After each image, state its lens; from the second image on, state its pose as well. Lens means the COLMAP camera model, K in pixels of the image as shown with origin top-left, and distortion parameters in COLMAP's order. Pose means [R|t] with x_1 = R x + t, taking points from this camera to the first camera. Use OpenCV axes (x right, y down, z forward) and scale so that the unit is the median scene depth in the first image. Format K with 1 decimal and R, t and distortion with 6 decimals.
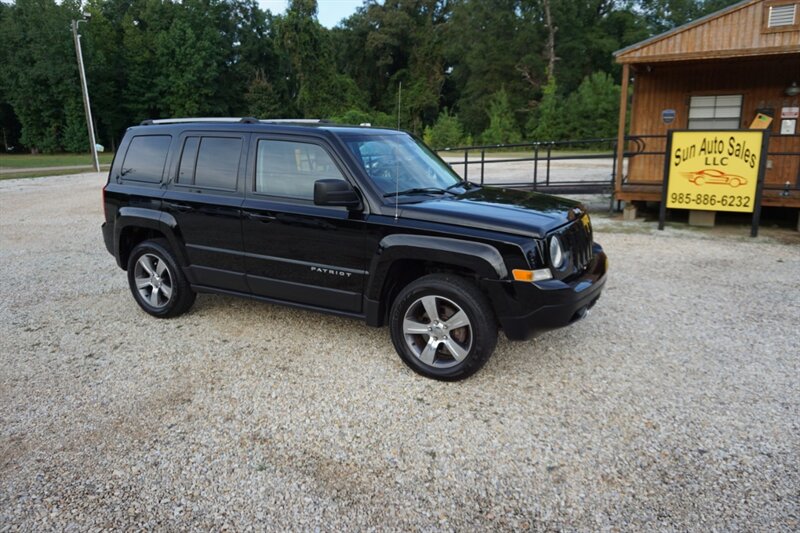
lens RADIAL K [[554.8, 0, 400.0], [0, 554.8, 266.5], [0, 0, 1]] dist [-0.059875, 0.032932]
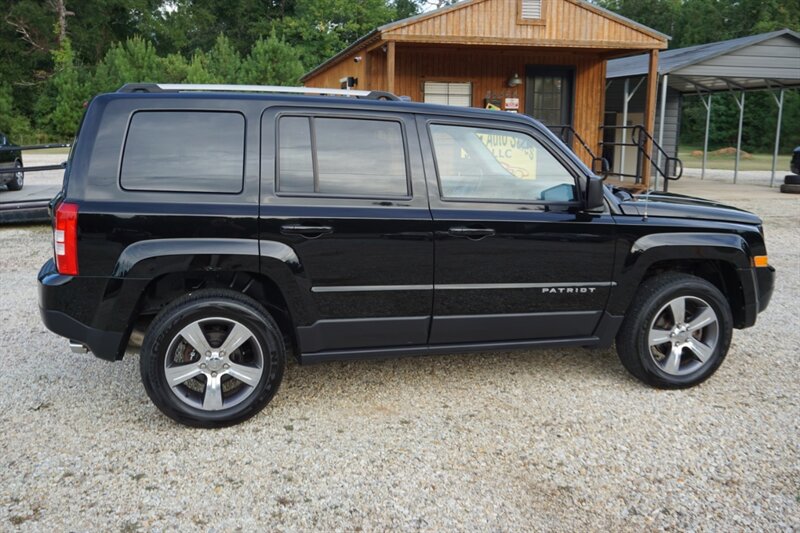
lens RADIAL K [[746.1, 0, 400.0], [0, 746.1, 266.5], [0, 0, 1]] dist [-0.007010, 0.019362]
pose [[0.733328, -0.109649, 0.670975, -0.425680], [0.138701, 0.990281, 0.010238, -0.028871], [-0.665576, 0.085557, 0.741410, 0.148230]]
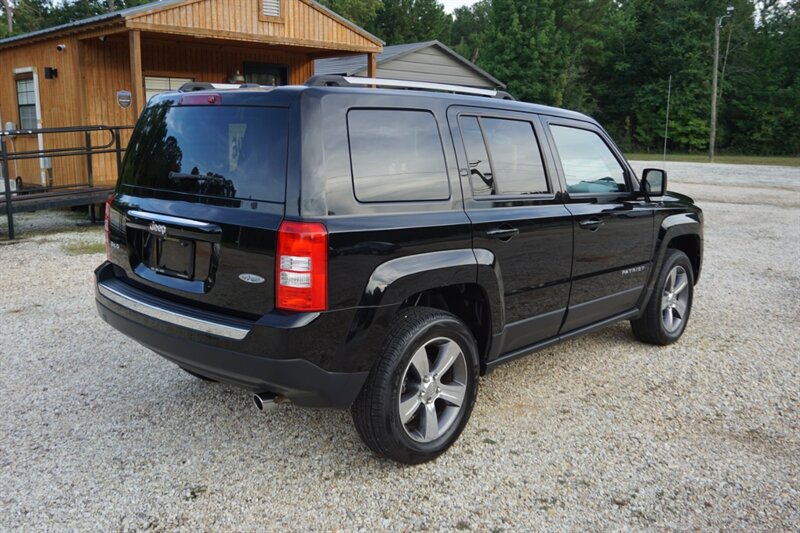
lens RADIAL K [[746.1, 0, 400.0], [0, 746.1, 266.5], [0, 0, 1]] dist [-0.007010, 0.019362]
pose [[0.251043, -0.166232, 0.953595, -0.577441], [0.211402, 0.970778, 0.113573, -0.090057], [-0.944609, 0.173080, 0.278849, 0.423706]]
